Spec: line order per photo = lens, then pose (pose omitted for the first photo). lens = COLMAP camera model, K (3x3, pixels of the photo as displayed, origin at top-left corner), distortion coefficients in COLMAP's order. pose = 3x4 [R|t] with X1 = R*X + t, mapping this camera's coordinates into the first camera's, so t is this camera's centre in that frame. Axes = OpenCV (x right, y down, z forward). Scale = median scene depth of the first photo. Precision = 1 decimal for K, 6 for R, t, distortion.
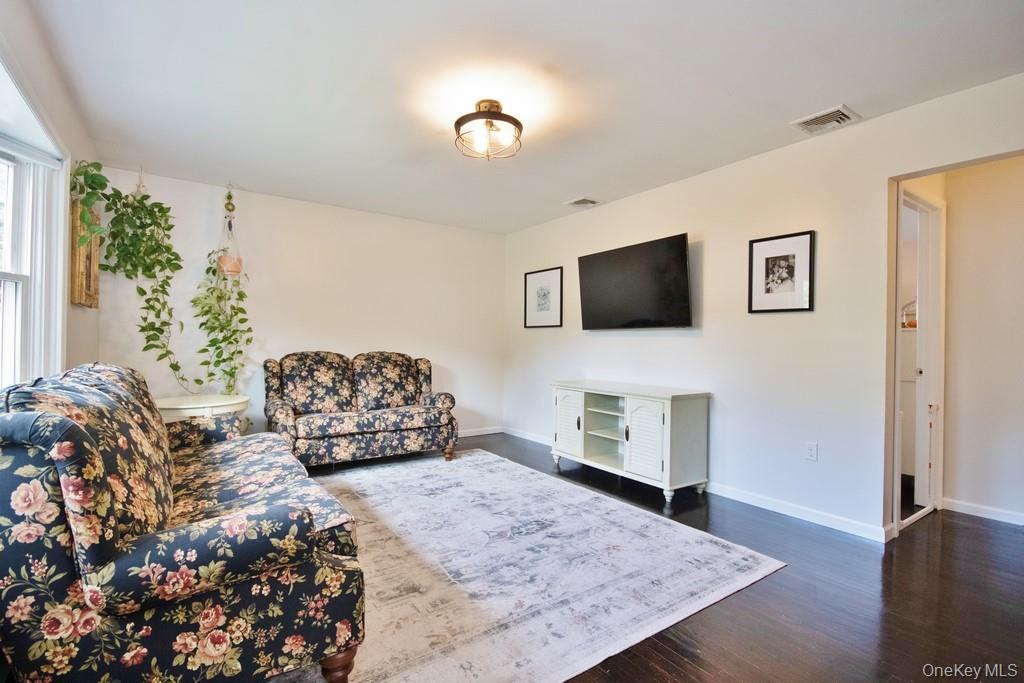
lens RADIAL K [[473.6, 0, 513.4], [0, 473.6, 340.0], [0, 0, 1]] dist [-0.000790, -0.000044]
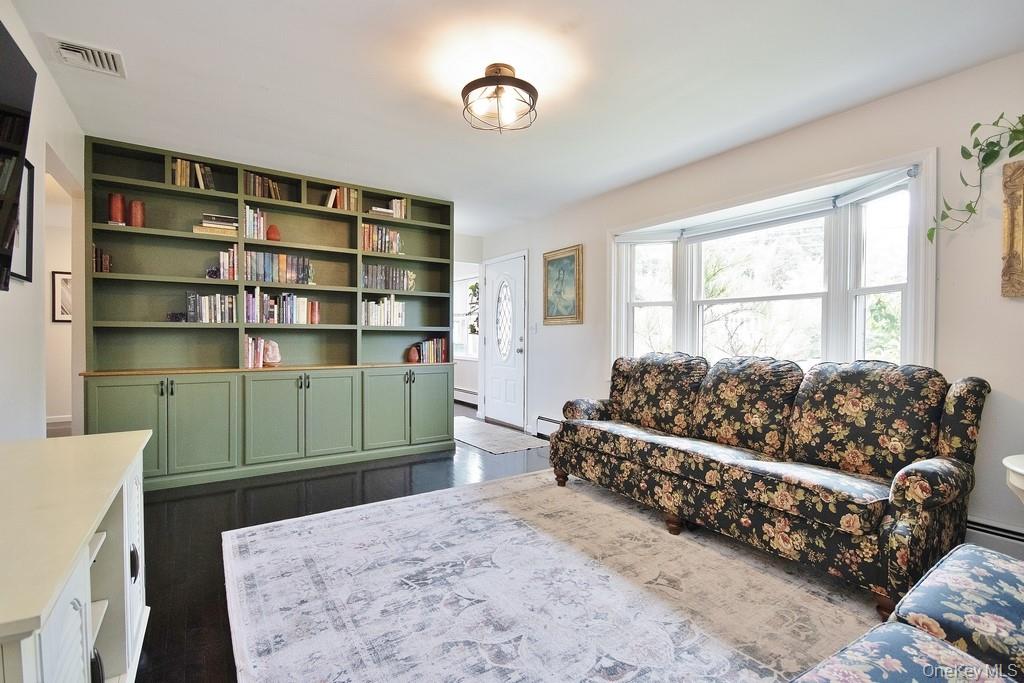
lens RADIAL K [[473.6, 0, 511.3], [0, 473.6, 341.6], [0, 0, 1]] dist [-0.000790, -0.000044]
pose [[-0.999302, -0.019786, 0.031700, -0.105839], [-0.019468, 0.999757, 0.010315, 0.005608], [-0.031896, 0.009691, -0.999444, 1.838699]]
